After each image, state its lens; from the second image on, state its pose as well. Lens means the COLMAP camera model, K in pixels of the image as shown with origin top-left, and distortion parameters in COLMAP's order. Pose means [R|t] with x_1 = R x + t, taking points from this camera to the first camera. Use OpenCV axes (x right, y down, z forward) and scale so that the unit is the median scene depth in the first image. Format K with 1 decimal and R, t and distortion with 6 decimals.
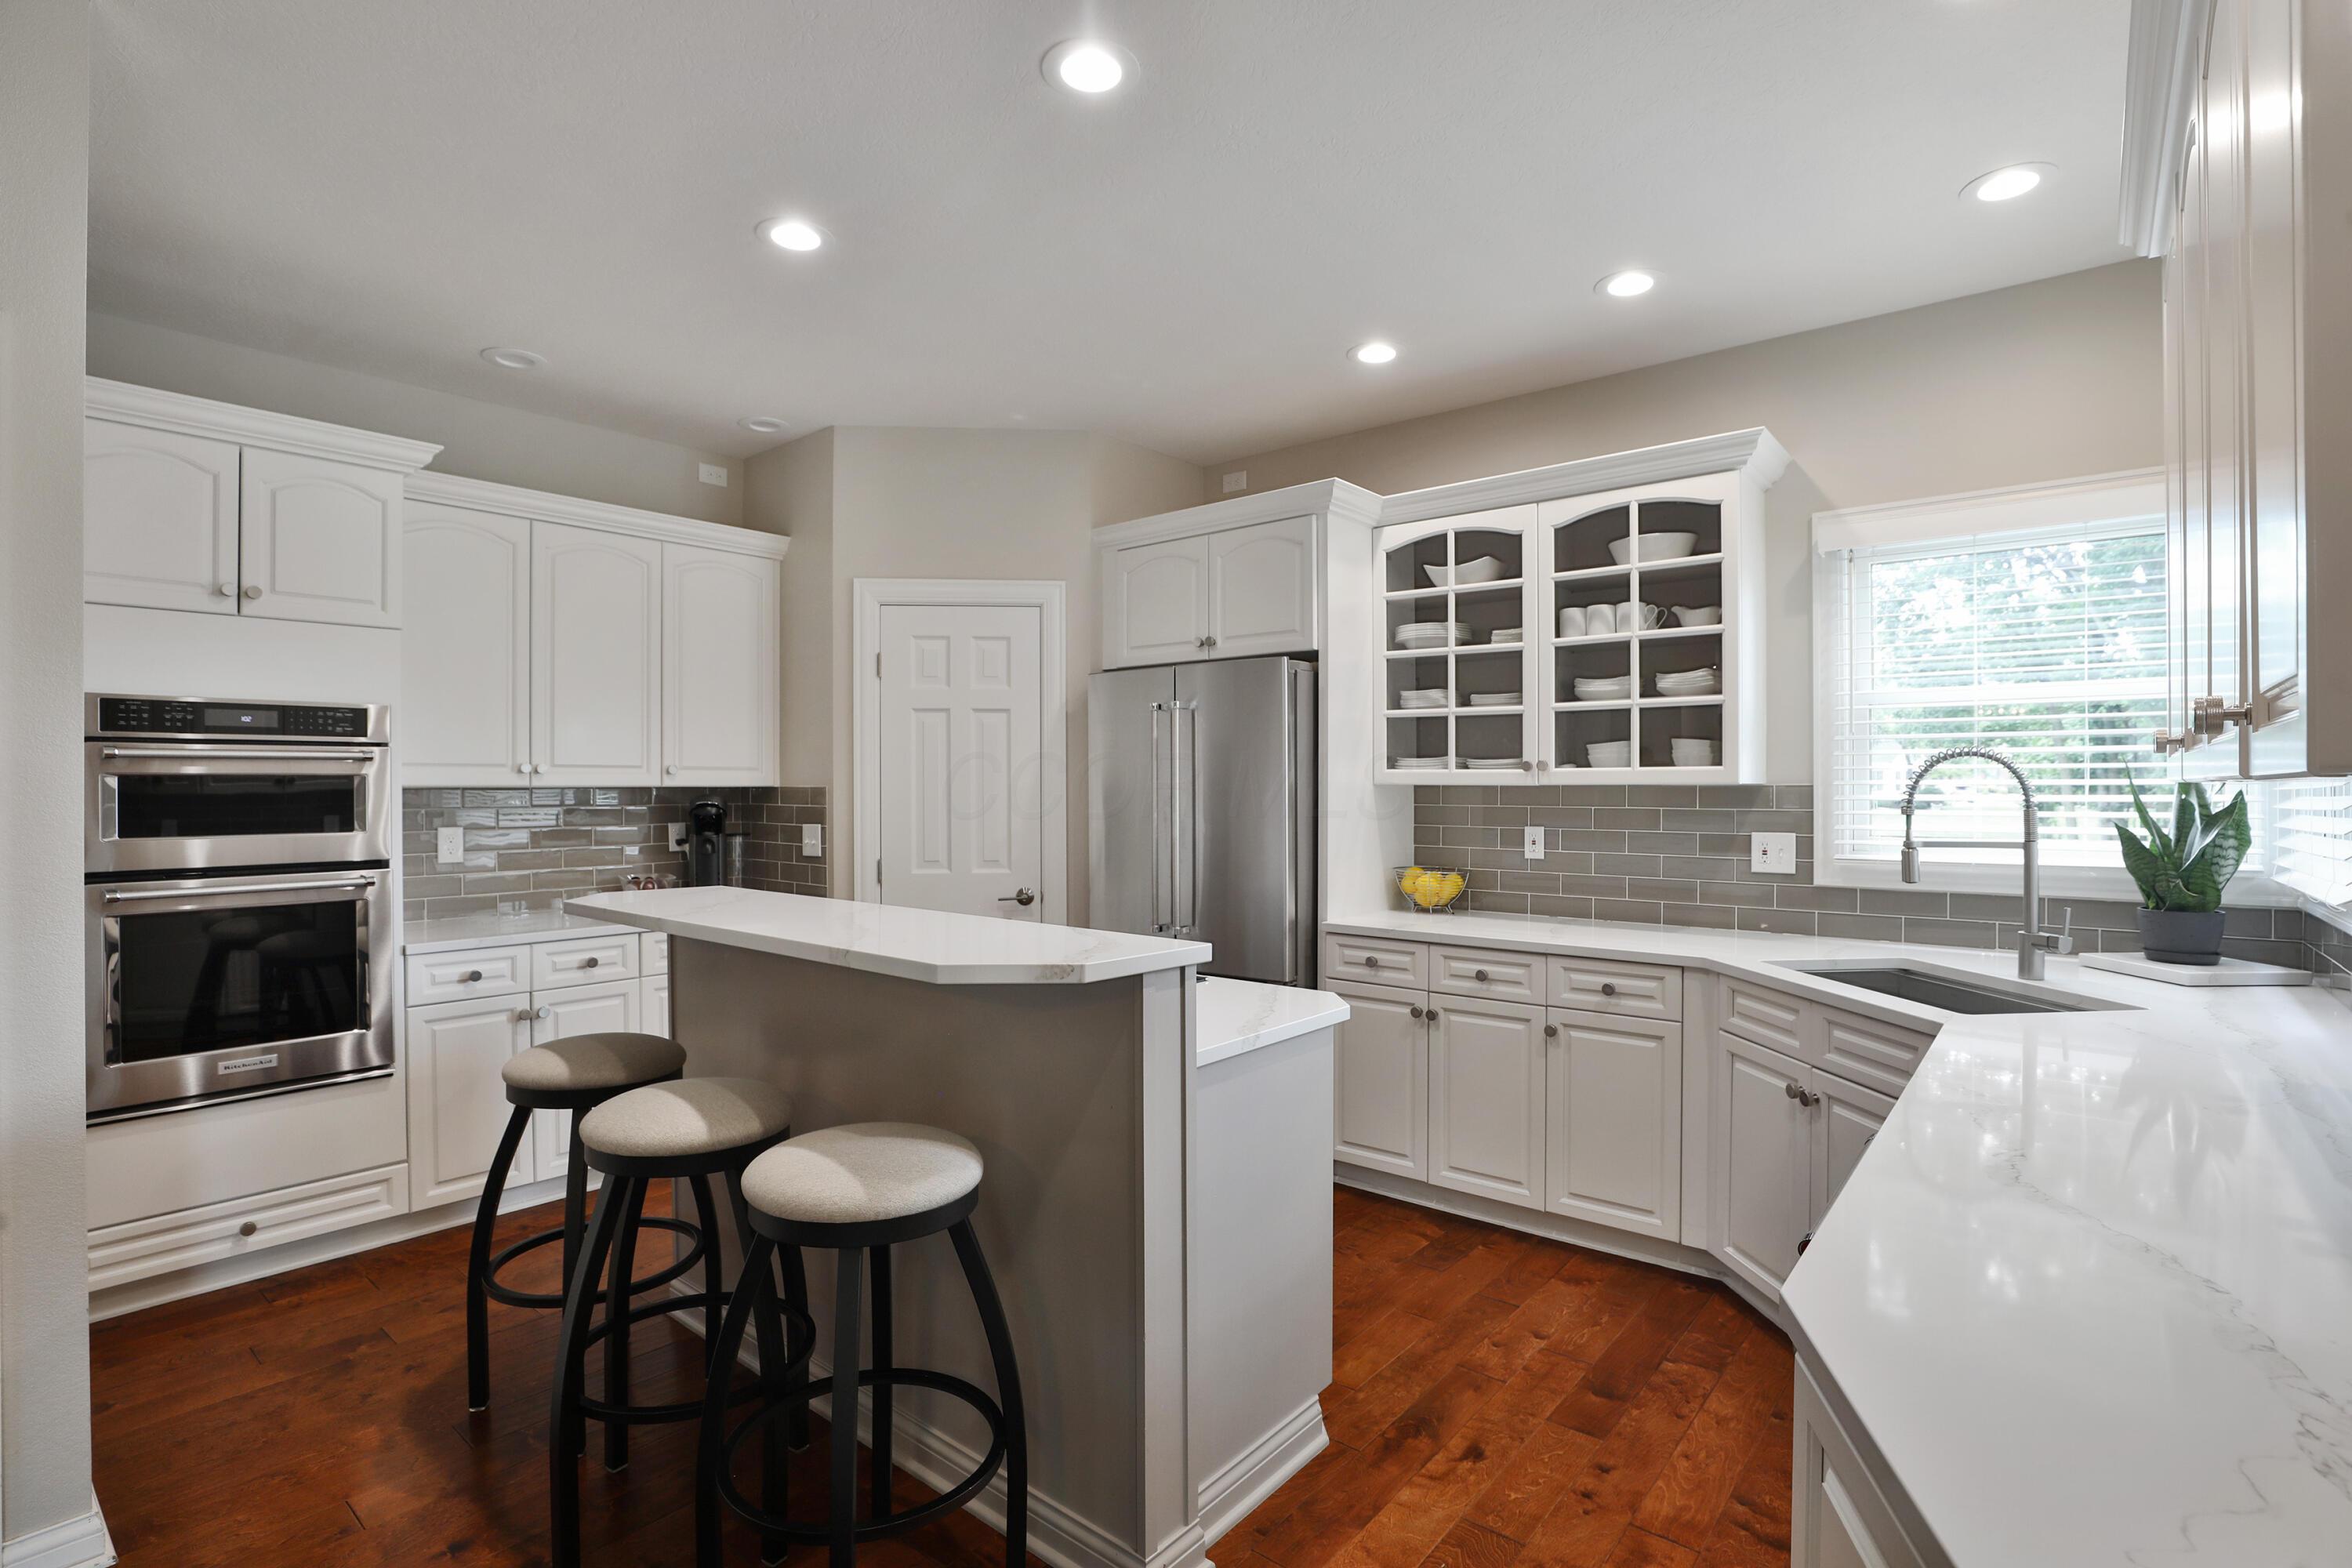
lens RADIAL K [[1106.6, 0, 1179.2], [0, 1106.6, 790.1], [0, 0, 1]] dist [-0.011096, 0.000975]
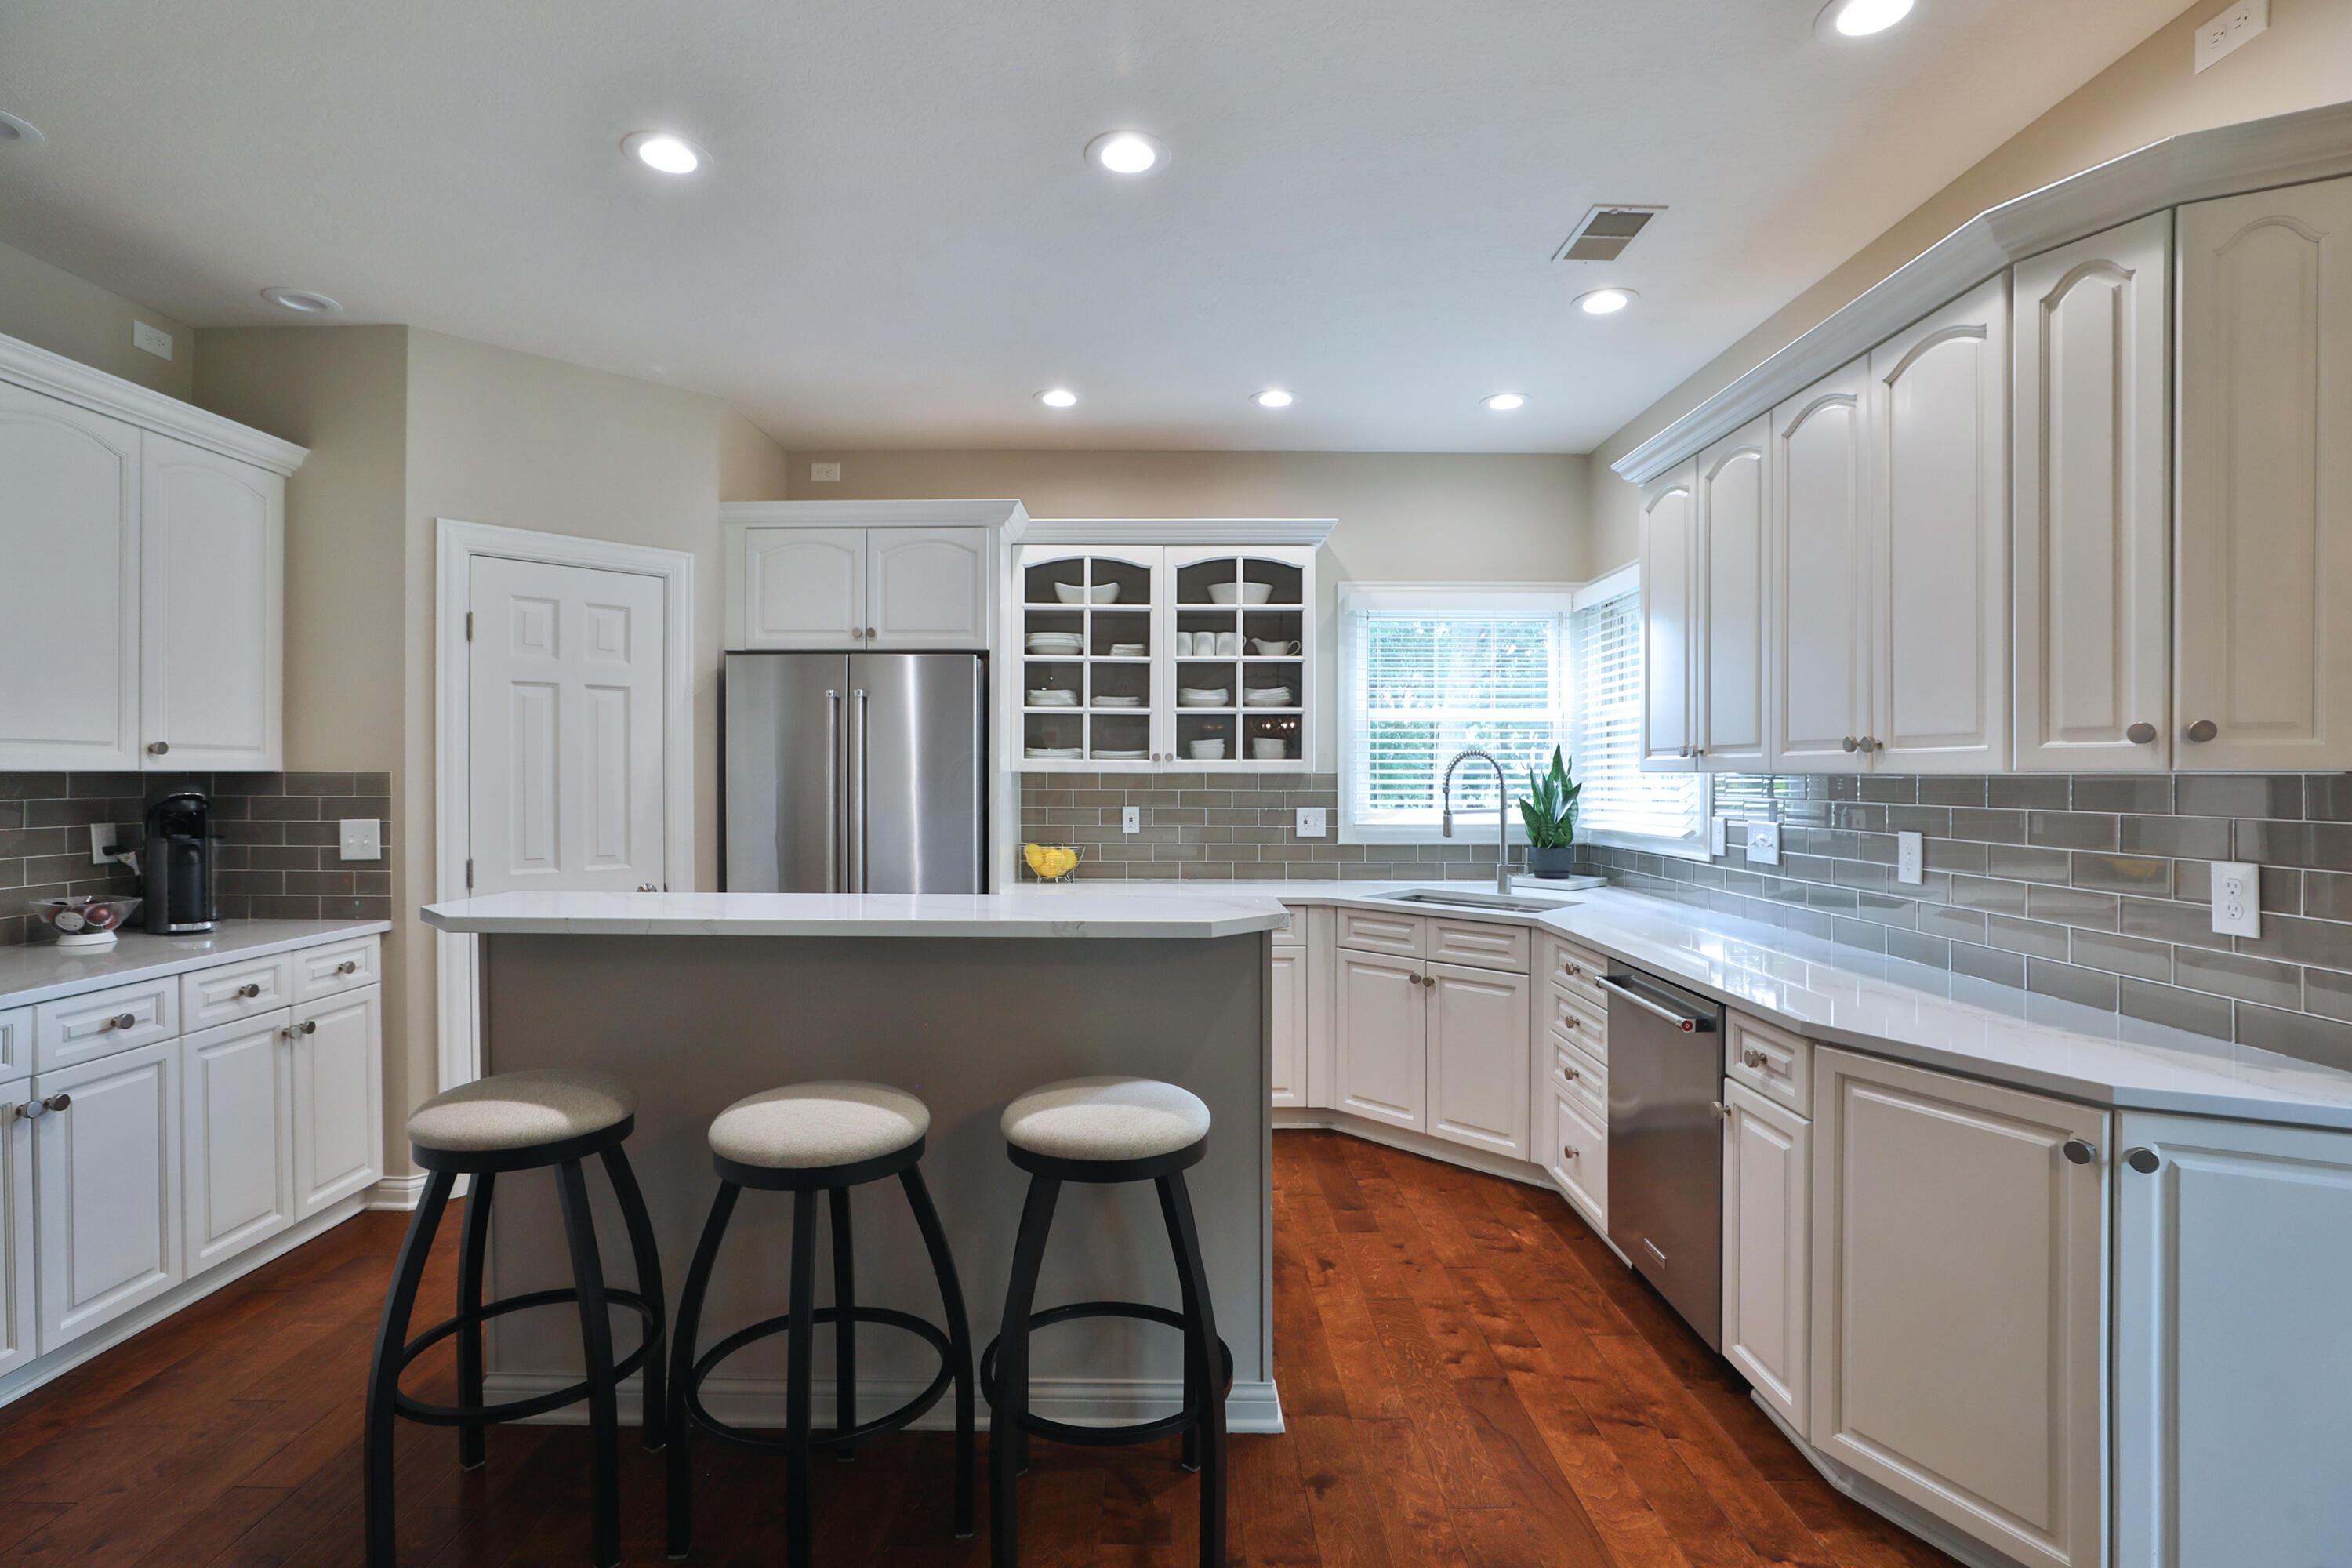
lens RADIAL K [[1071.7, 0, 1172.8], [0, 1071.7, 779.3], [0, 0, 1]] dist [-0.005238, 0.000653]
pose [[0.784370, -0.001509, 0.620291, -0.416120], [0.000023, 0.999997, 0.002404, -0.000101], [-0.620293, -0.001871, 0.784368, 0.047809]]
